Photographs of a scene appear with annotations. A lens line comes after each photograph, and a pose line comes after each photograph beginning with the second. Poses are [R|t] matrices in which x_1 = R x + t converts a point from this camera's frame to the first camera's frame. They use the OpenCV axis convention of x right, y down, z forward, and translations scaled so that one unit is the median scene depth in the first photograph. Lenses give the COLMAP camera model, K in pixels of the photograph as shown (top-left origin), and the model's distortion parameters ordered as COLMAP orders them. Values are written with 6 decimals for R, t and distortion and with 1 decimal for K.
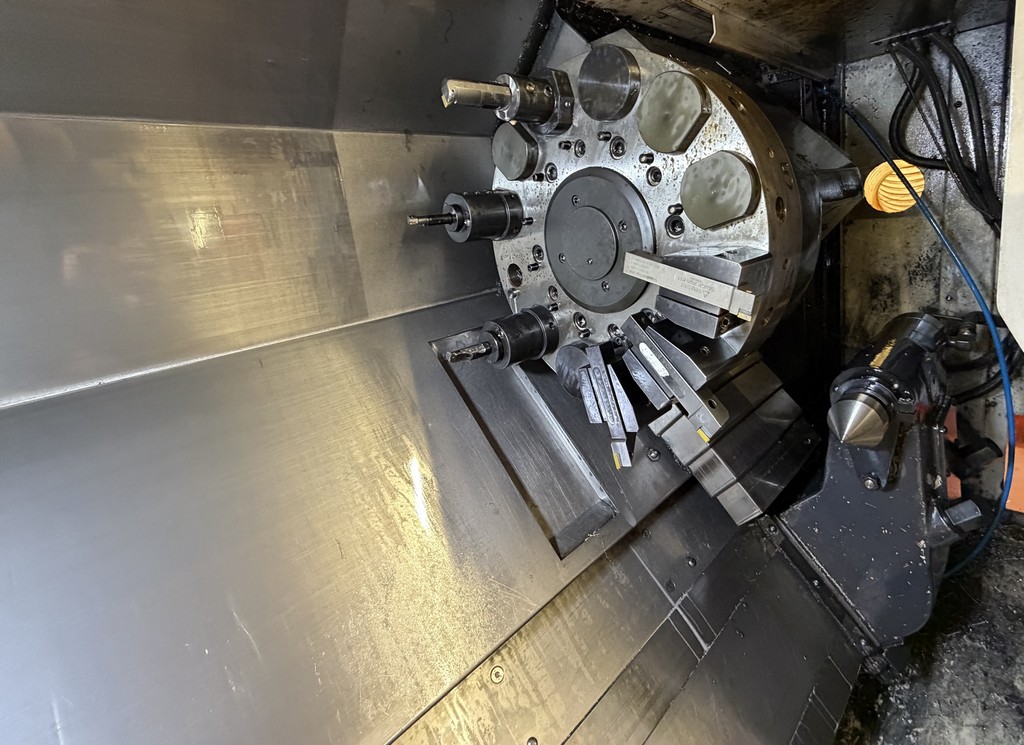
lens RADIAL K [[474.0, 0, 592.7], [0, 474.0, 299.2], [0, 0, 1]] dist [0.000840, 0.000716]
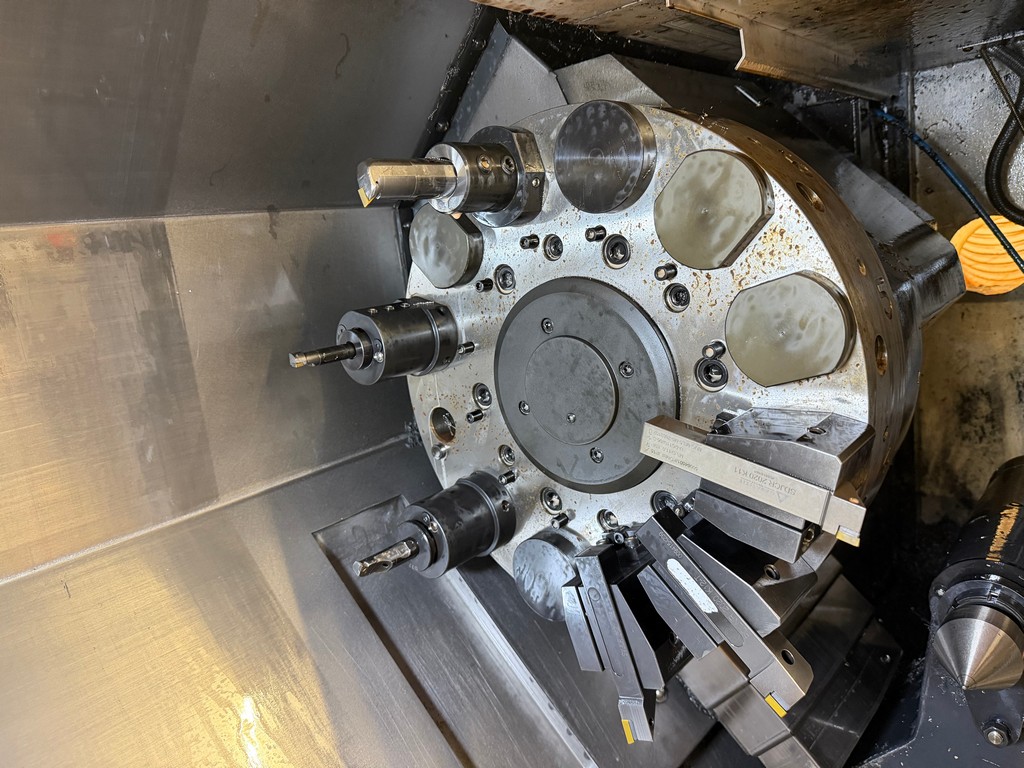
lens RADIAL K [[724.4, 0, 512.6], [0, 724.4, 380.8], [0, 0, 1]] dist [0.024108, -0.039617]
pose [[0.999529, -0.021989, 0.021410, -0.098818], [0.022182, 0.999715, -0.008792, -0.112615], [-0.021211, 0.009263, 0.999732, 0.002023]]
